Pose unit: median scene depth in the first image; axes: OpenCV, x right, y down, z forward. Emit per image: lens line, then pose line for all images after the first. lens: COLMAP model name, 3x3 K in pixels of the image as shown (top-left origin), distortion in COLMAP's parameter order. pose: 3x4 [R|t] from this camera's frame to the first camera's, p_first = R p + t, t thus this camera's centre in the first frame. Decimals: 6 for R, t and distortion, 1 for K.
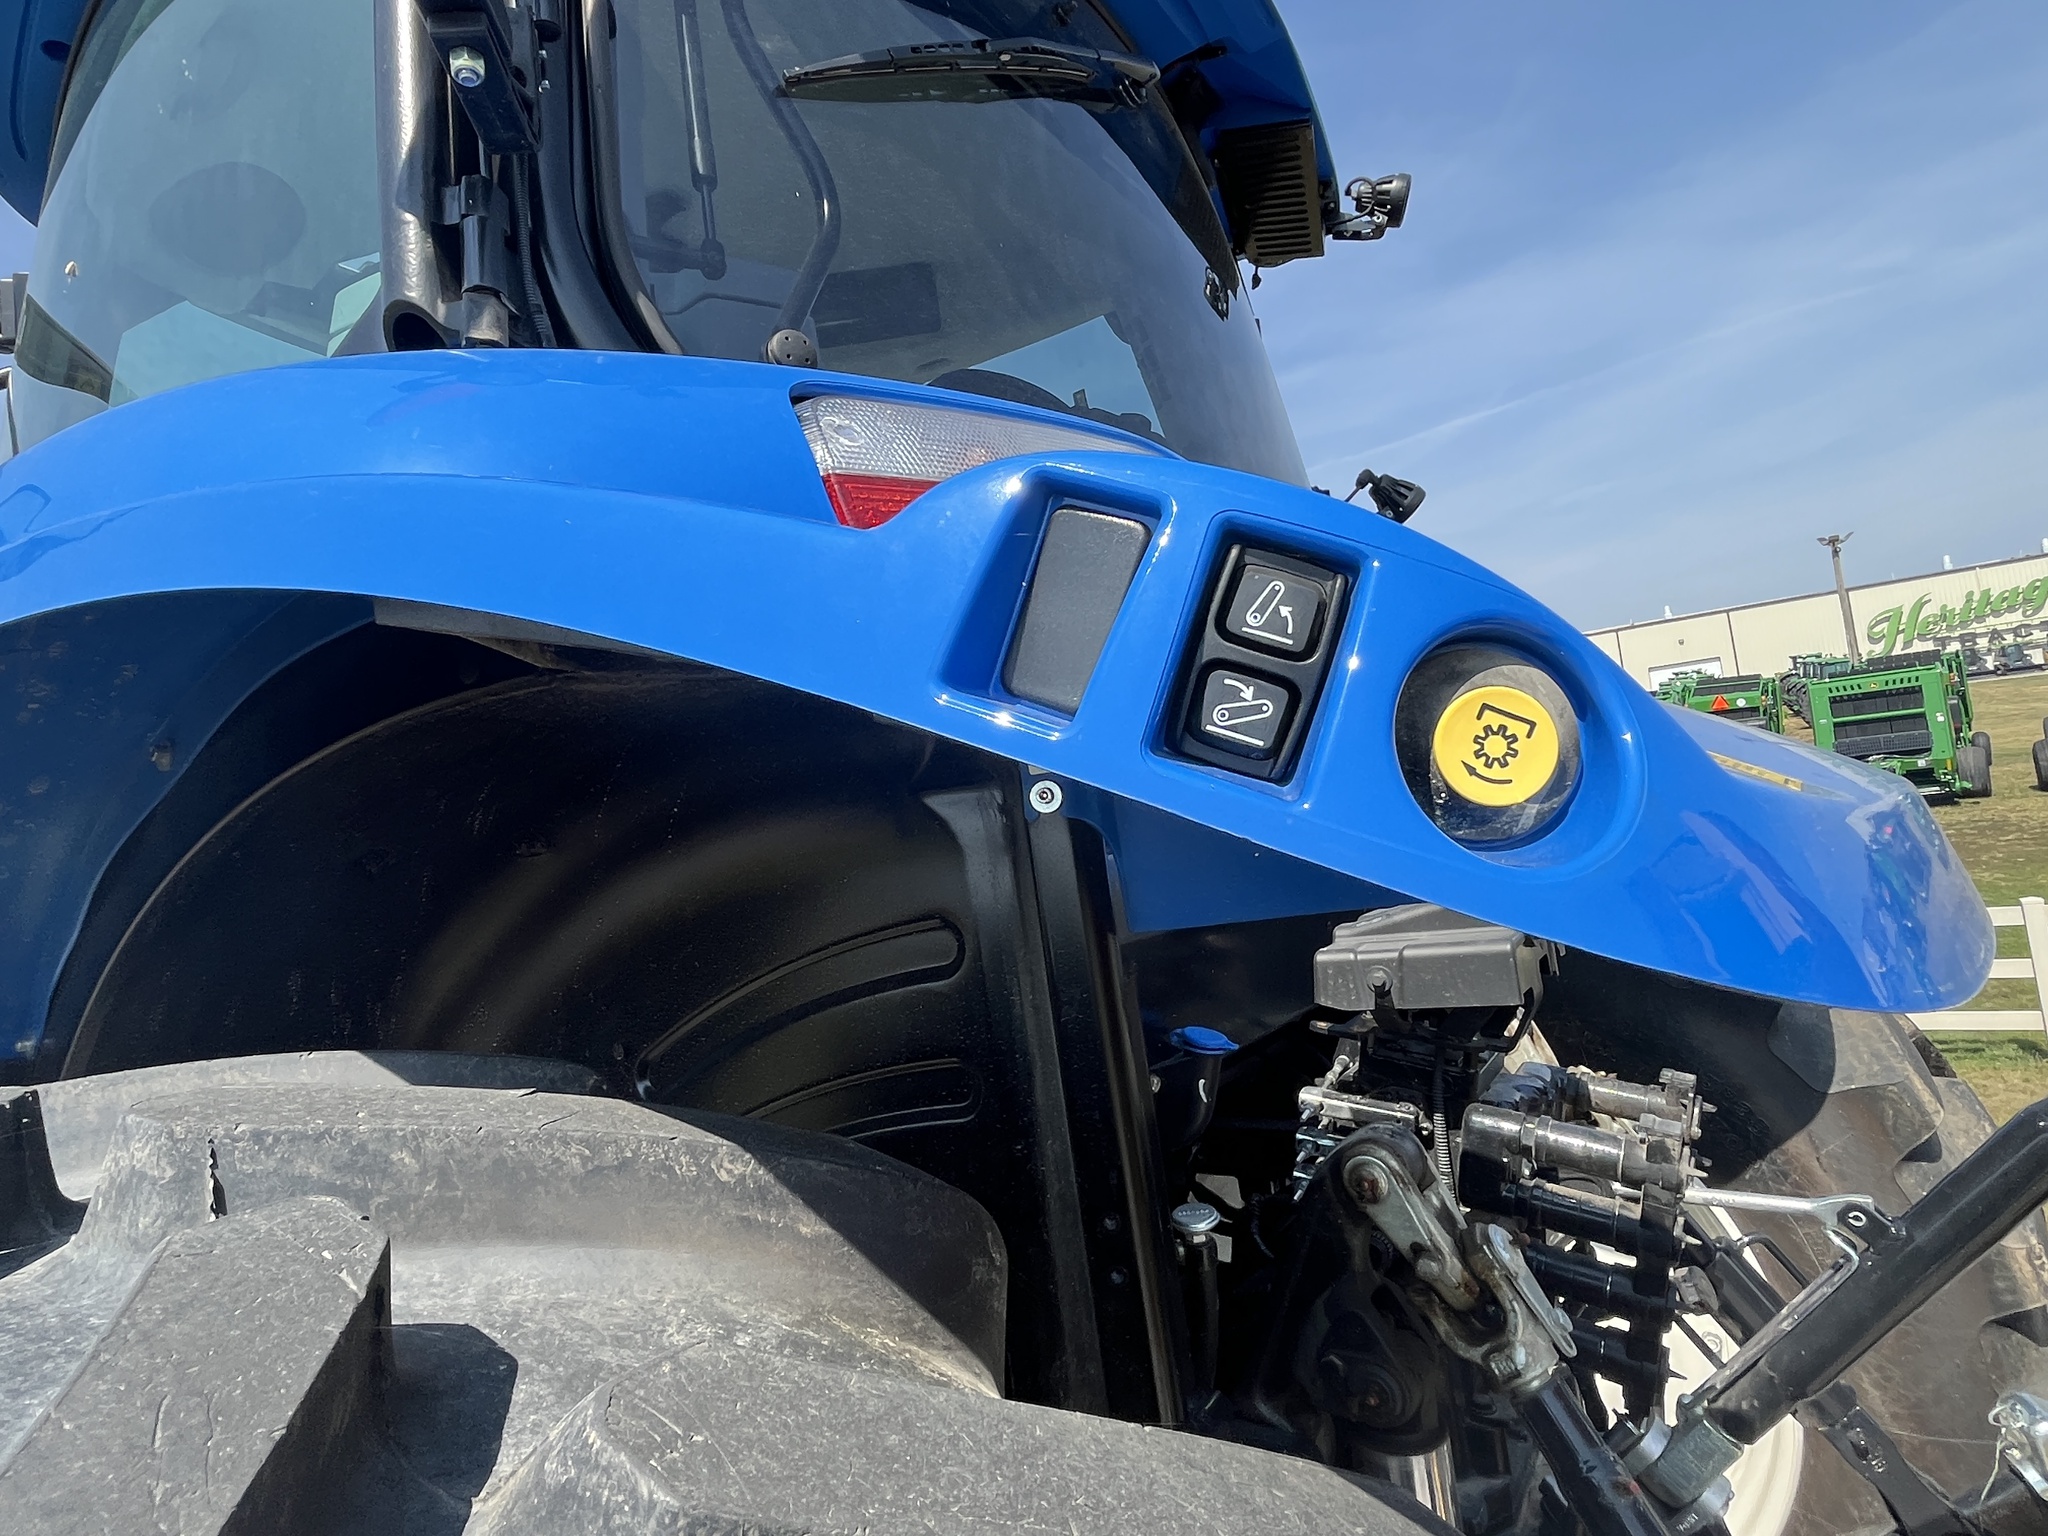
lens RADIAL K [[1177.5, 0, 1015.5], [0, 1177.5, 762.5], [0, 0, 1]] dist [-0.001889, -0.000453]
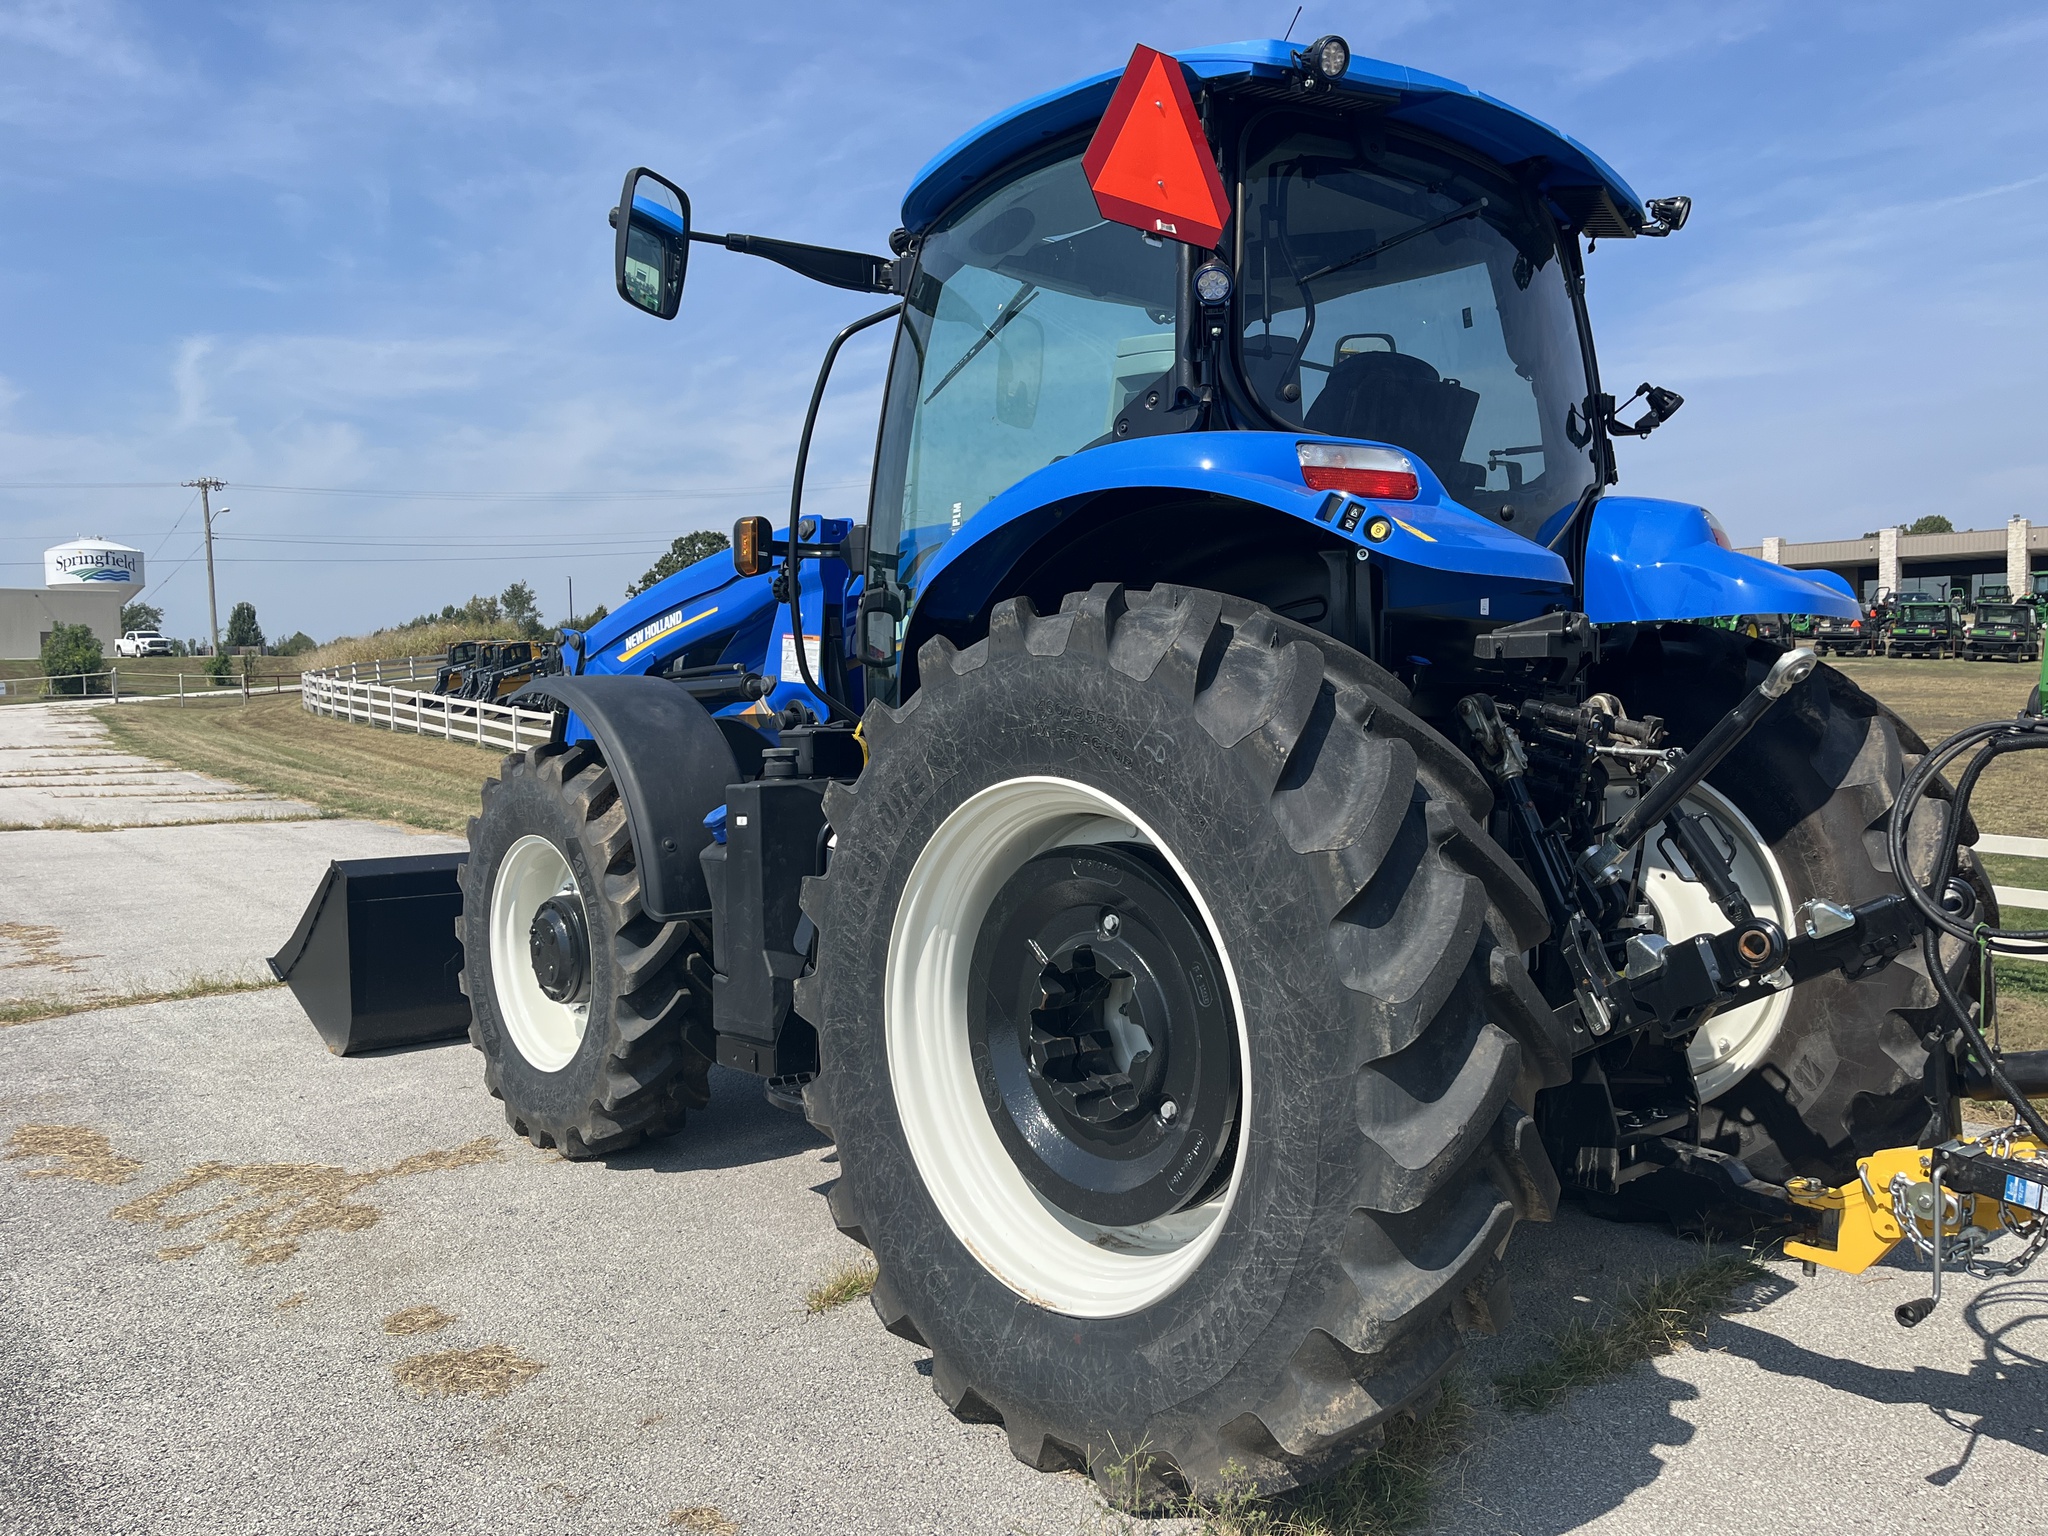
lens RADIAL K [[1562.1, 0, 1033.4], [0, 1562.1, 773.5], [0, 0, 1]] dist [0.067313, -0.092410]
pose [[0.957451, 0.131013, -0.257145, 0.012173], [-0.097768, 0.985579, 0.138114, 0.004180], [0.271531, -0.107097, 0.956452, -0.113587]]
